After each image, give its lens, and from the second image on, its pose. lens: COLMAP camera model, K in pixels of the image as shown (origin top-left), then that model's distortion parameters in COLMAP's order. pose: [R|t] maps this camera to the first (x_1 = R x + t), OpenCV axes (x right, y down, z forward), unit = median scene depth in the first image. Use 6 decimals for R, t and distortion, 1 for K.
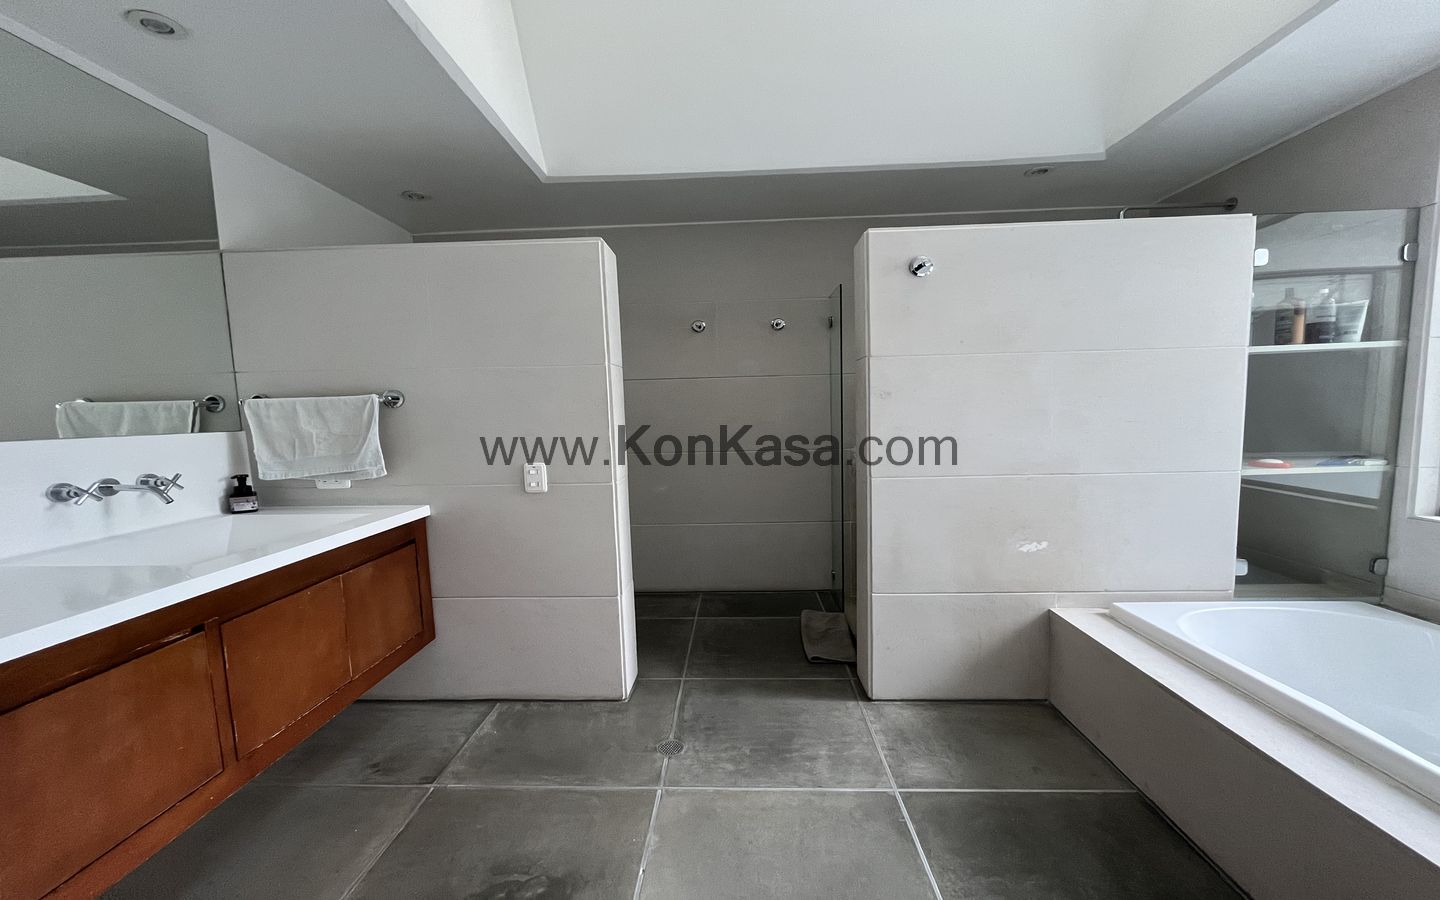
lens RADIAL K [[567.5, 0, 737.6], [0, 567.5, 472.1], [0, 0, 1]] dist [-0.001018, -0.000152]
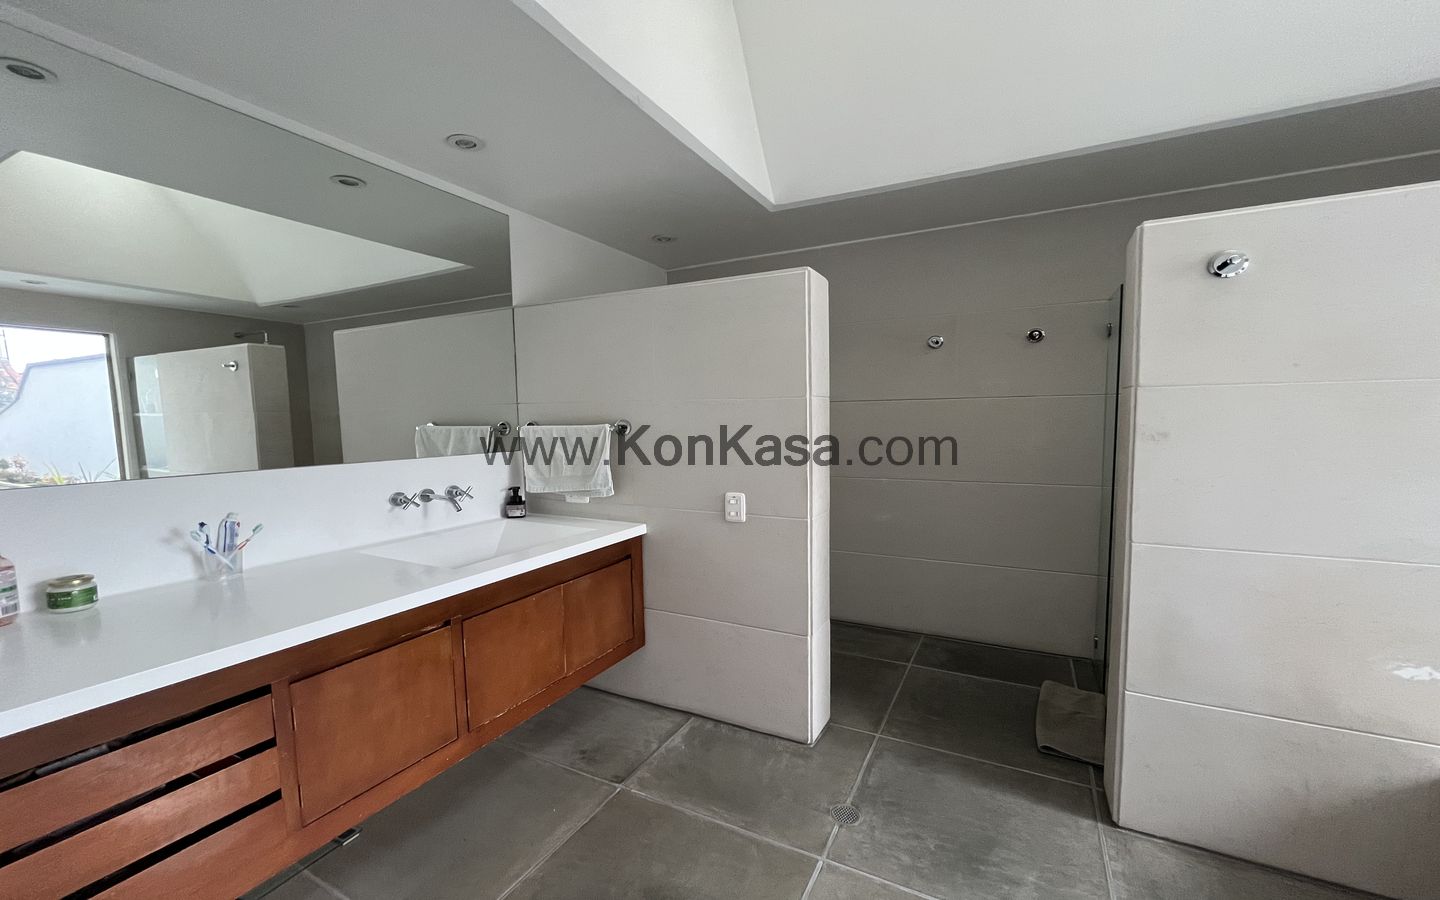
lens RADIAL K [[579.9, 0, 738.6], [0, 579.9, 472.1], [0, 0, 1]] dist [-0.000918, -0.000119]
pose [[0.901465, 0.059584, -0.428732, 0.090597], [-0.062825, 0.998003, 0.006601, -0.059540], [0.428269, 0.020984, 0.903408, 0.060855]]
